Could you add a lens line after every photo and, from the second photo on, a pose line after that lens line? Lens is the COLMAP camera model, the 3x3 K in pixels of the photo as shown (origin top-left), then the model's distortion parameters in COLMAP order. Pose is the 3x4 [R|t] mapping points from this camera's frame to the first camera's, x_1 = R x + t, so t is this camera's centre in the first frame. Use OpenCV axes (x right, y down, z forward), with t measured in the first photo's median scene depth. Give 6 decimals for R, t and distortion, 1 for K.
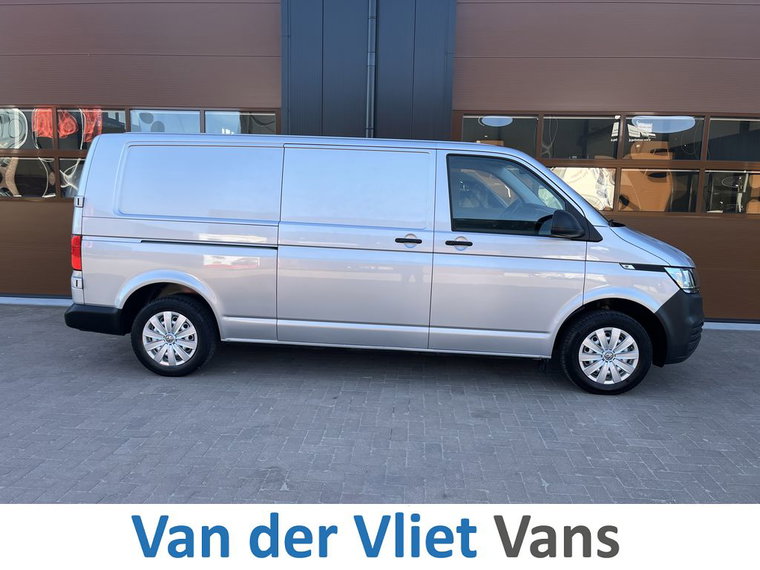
lens RADIAL K [[574.6, 0, 380.0], [0, 574.6, 285.0], [0, 0, 1]] dist [0.064375, -0.089215]
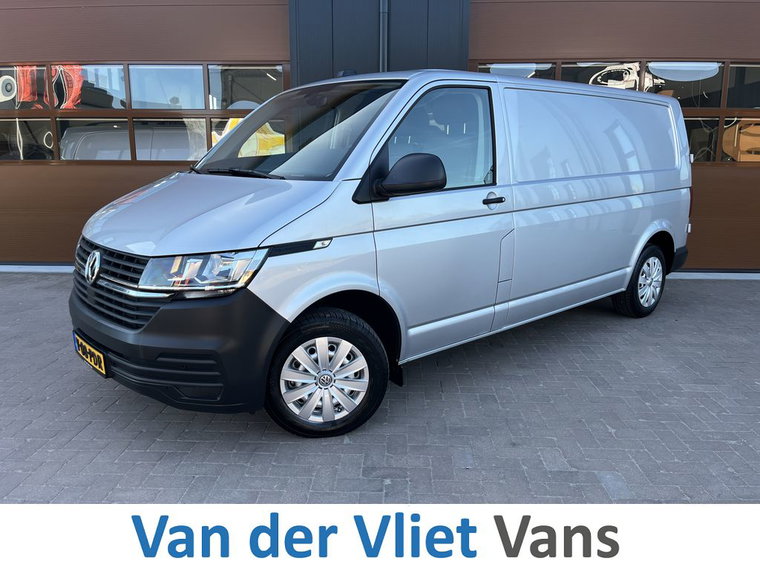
lens RADIAL K [[574.6, 0, 380.0], [0, 574.6, 285.0], [0, 0, 1]] dist [0.064375, -0.089215]
pose [[0.999359, -0.024783, 0.025852, -0.104710], [0.023325, 0.998200, 0.055250, 0.030372], [-0.027175, -0.054612, 0.998138, 0.040240]]
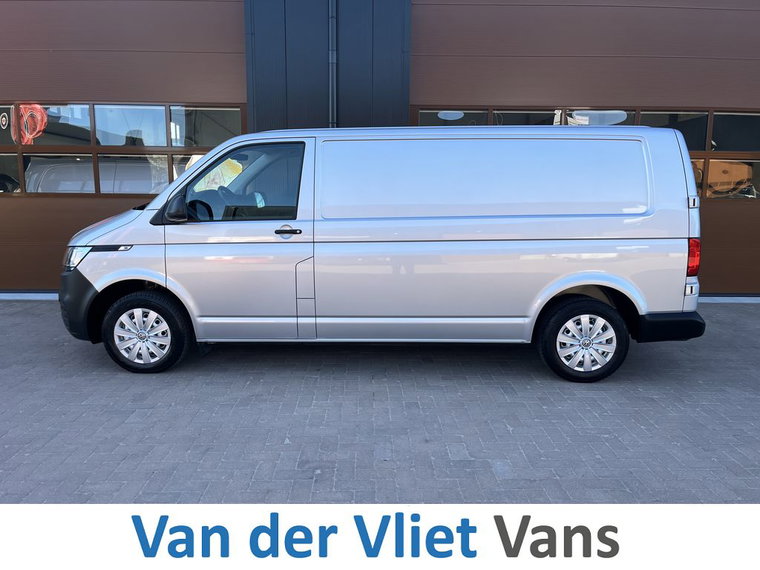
lens RADIAL K [[574.6, 0, 380.0], [0, 574.6, 285.0], [0, 0, 1]] dist [0.064375, -0.089215]
pose [[0.995806, -0.028073, 0.087077, -0.059637], [0.026996, 0.999544, 0.013522, 0.025670], [-0.087417, -0.011114, 0.996110, -0.117836]]
